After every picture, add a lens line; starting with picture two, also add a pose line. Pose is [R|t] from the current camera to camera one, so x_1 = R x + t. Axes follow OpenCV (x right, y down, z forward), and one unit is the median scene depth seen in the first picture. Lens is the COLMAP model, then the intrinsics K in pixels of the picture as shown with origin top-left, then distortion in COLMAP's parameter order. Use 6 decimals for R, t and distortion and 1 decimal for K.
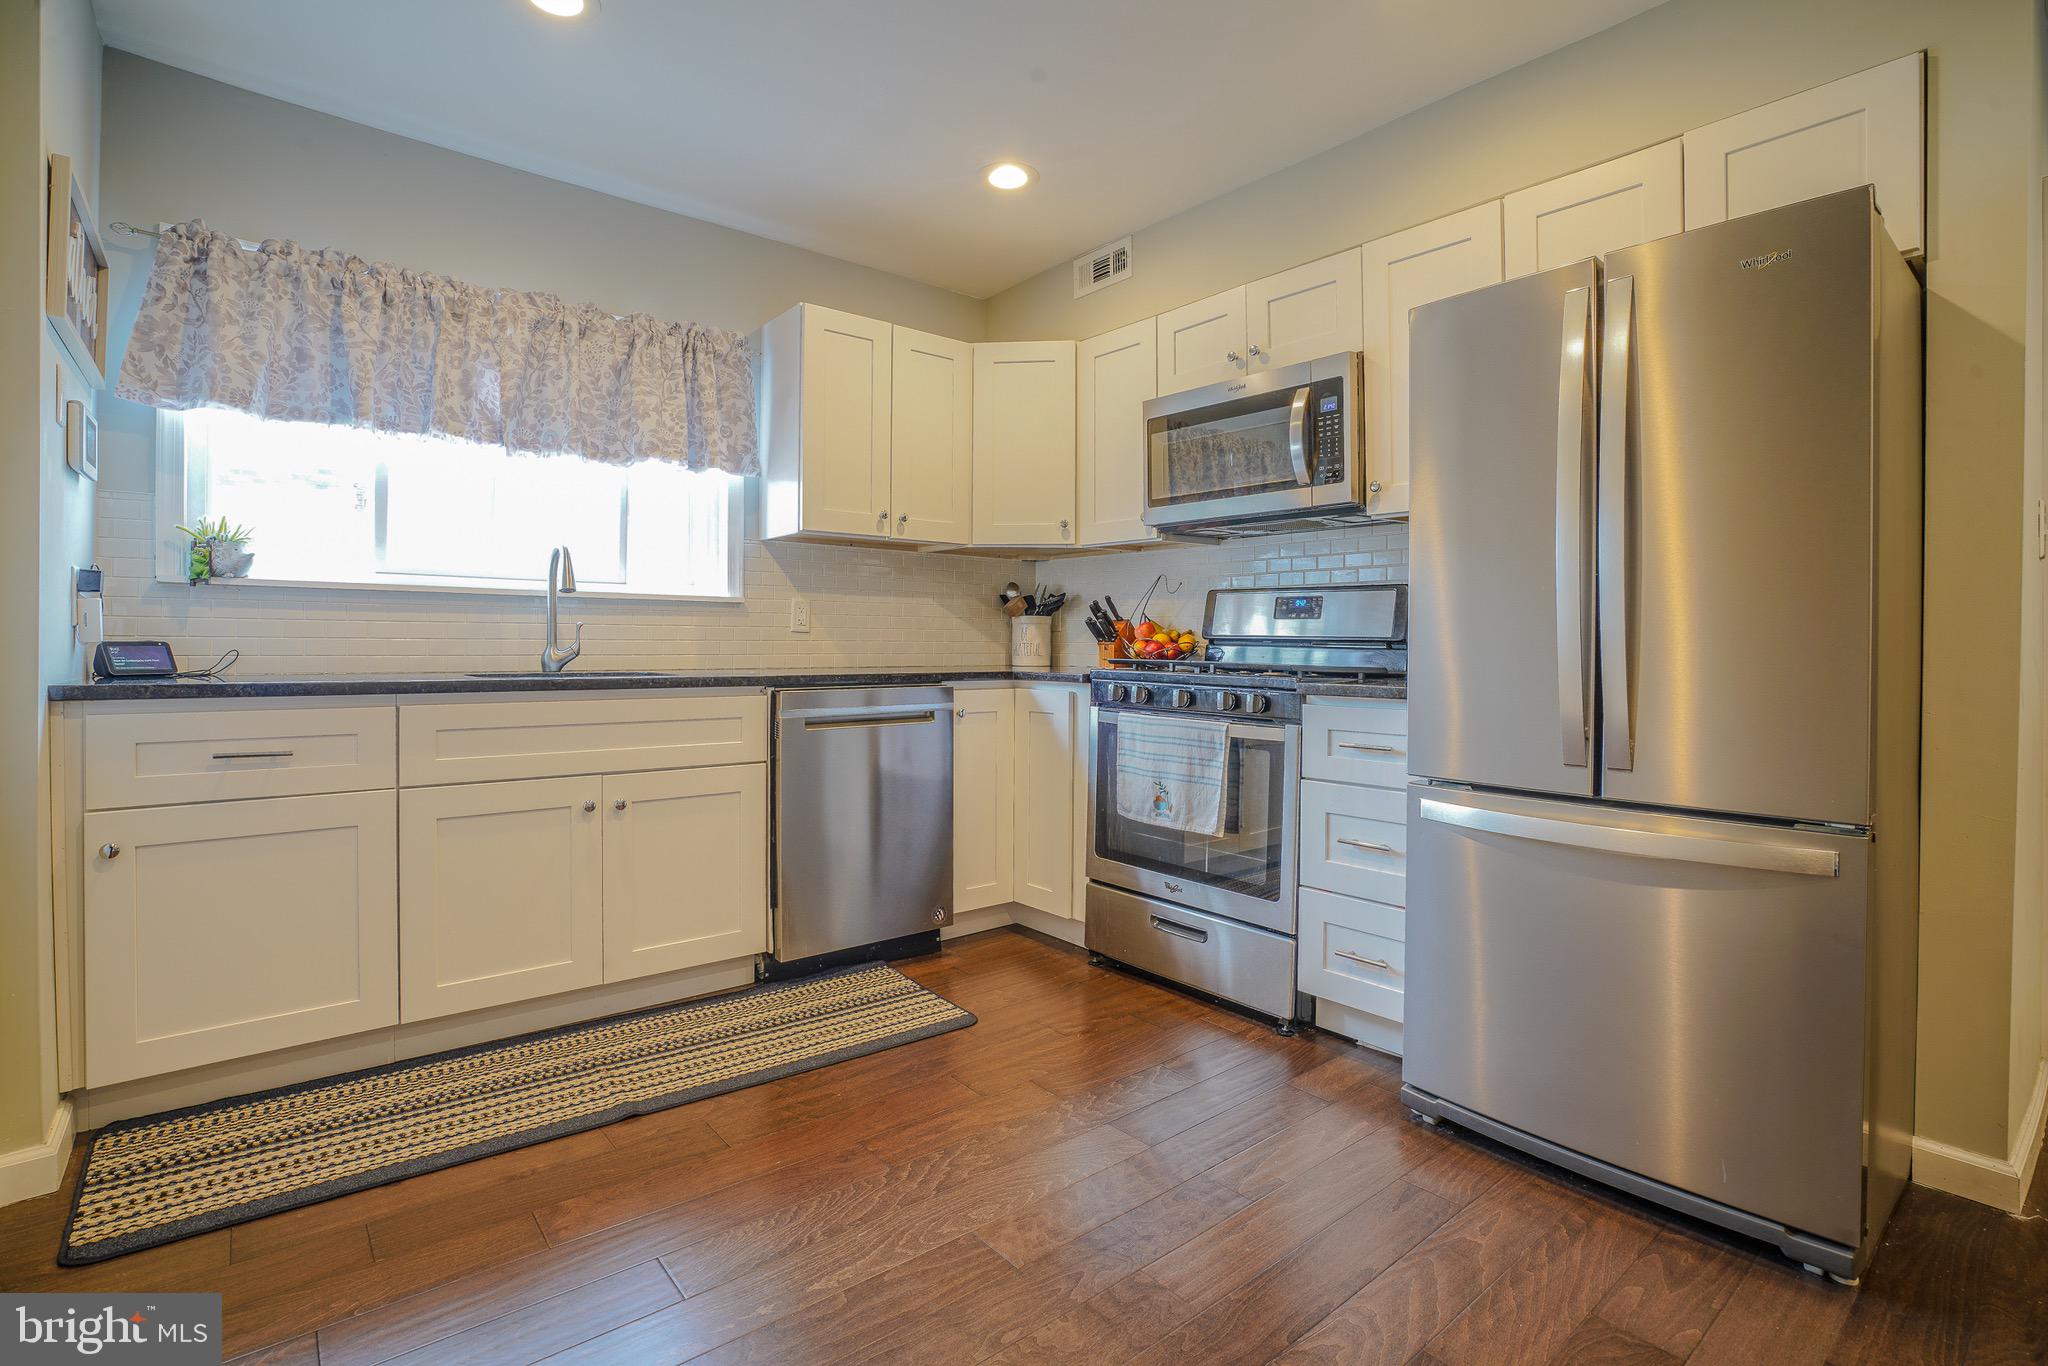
lens RADIAL K [[989.7, 0, 1040.2], [0, 989.7, 639.7], [0, 0, 1]] dist [-0.041443, 0.016826]
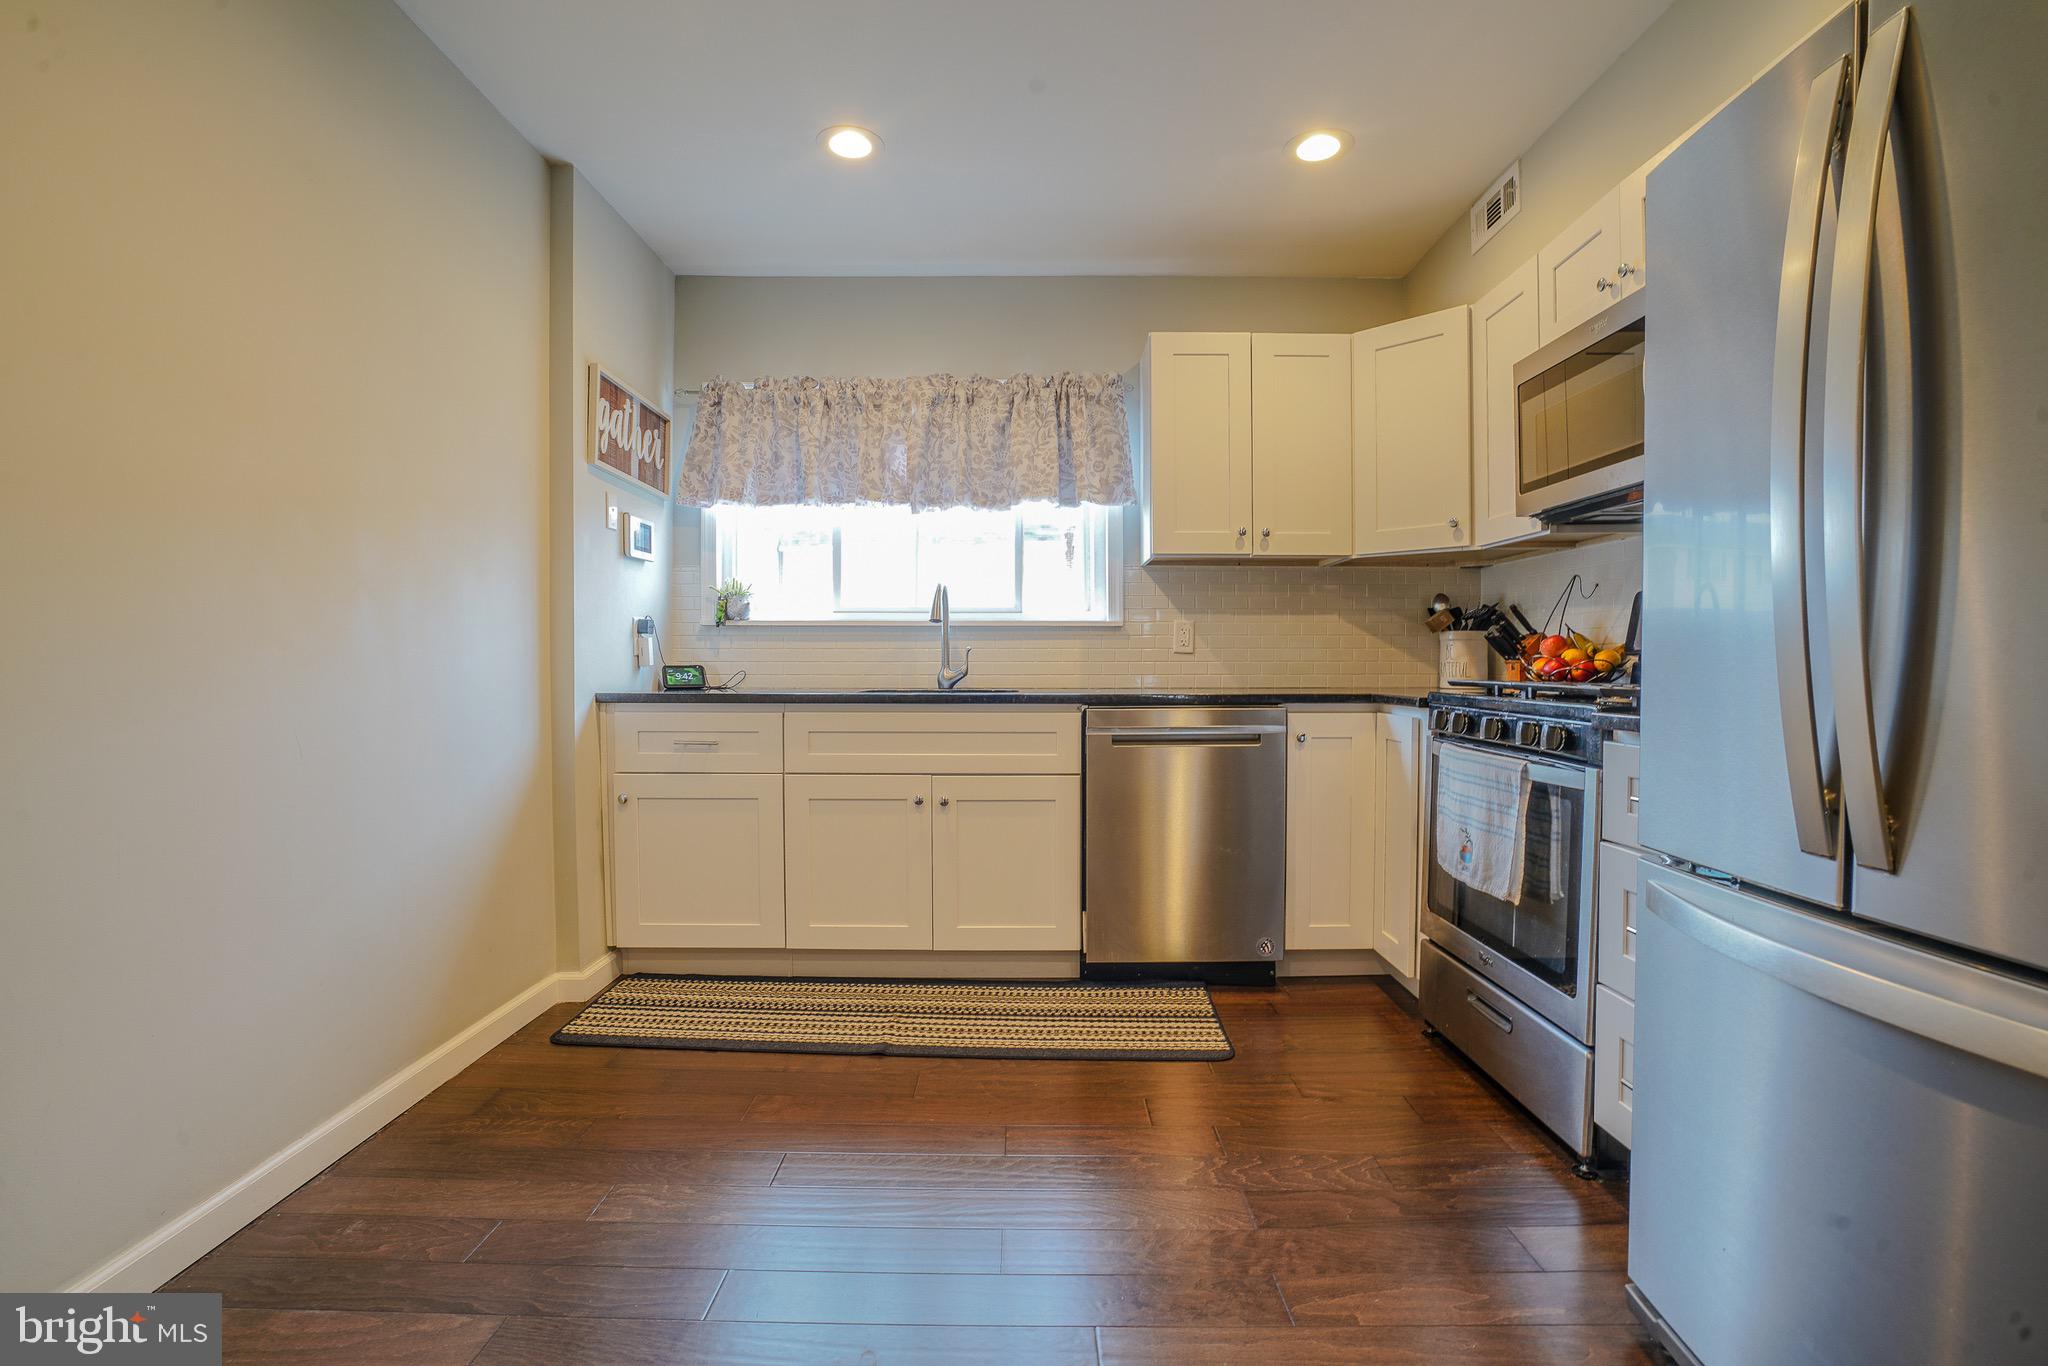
lens RADIAL K [[987.5, 0, 1024.0], [0, 987.5, 683.0], [0, 0, 1]] dist [-0.064718, 0.027855]
pose [[0.760258, 0.006172, -0.649592, 0.373638], [0.008033, 0.999789, 0.018901, 0.003835], [0.649572, -0.019588, 0.760048, 0.148370]]
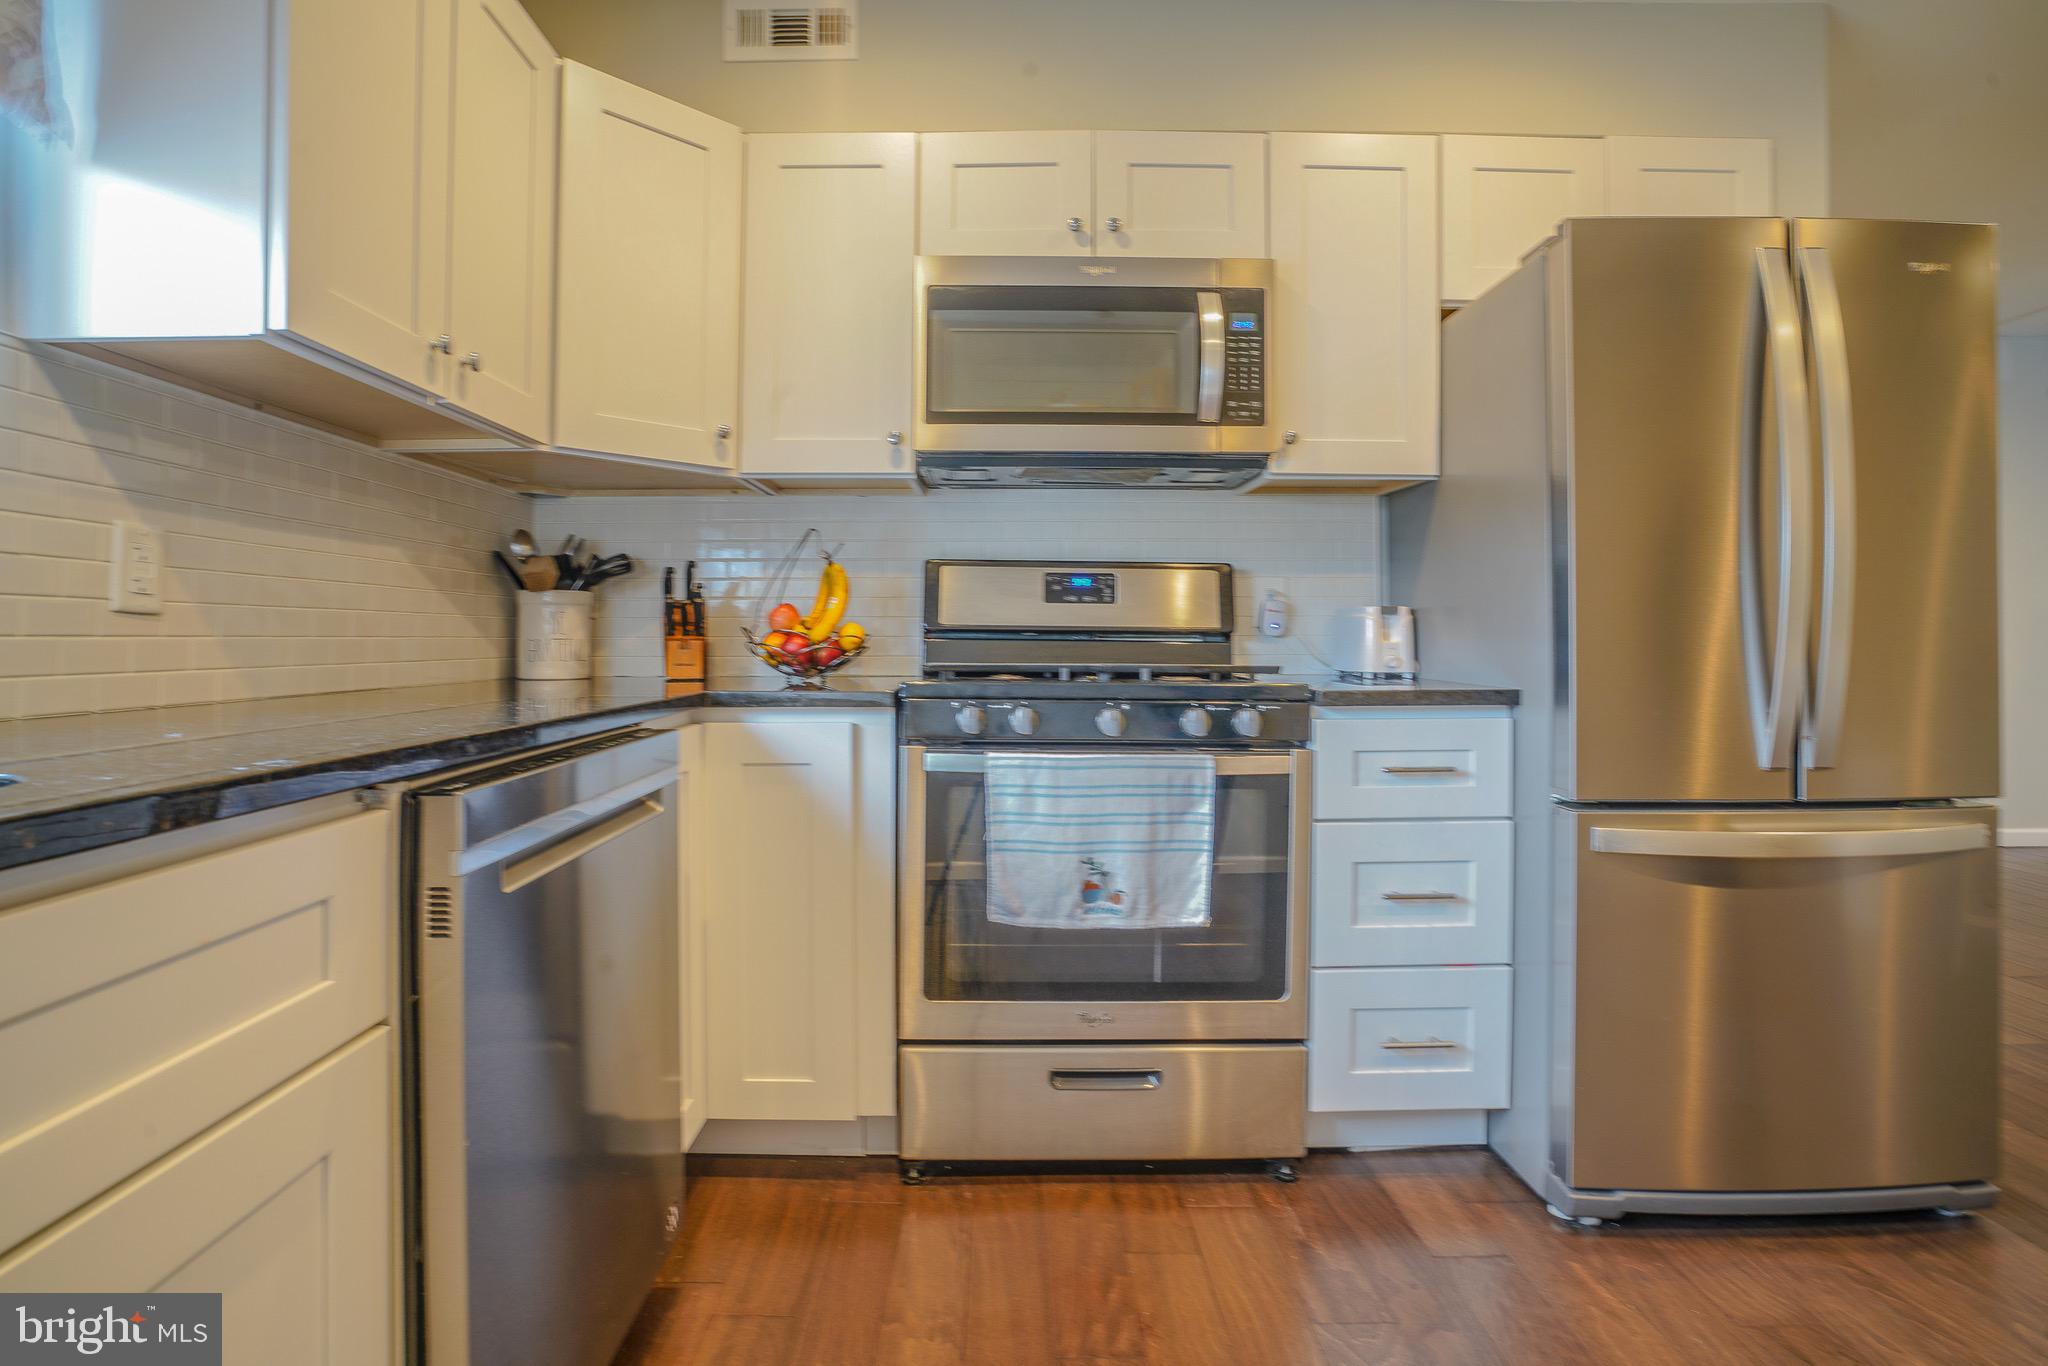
lens RADIAL K [[963.9, 0, 1019.9], [0, 963.9, 628.6], [0, 0, 1]] dist [-0.045245, 0.014154]
pose [[0.638315, -0.000567, 0.769775, -0.383894], [0.001950, 0.999998, -0.000880, -0.001577], [-0.769773, 0.002063, 0.638314, 0.655124]]
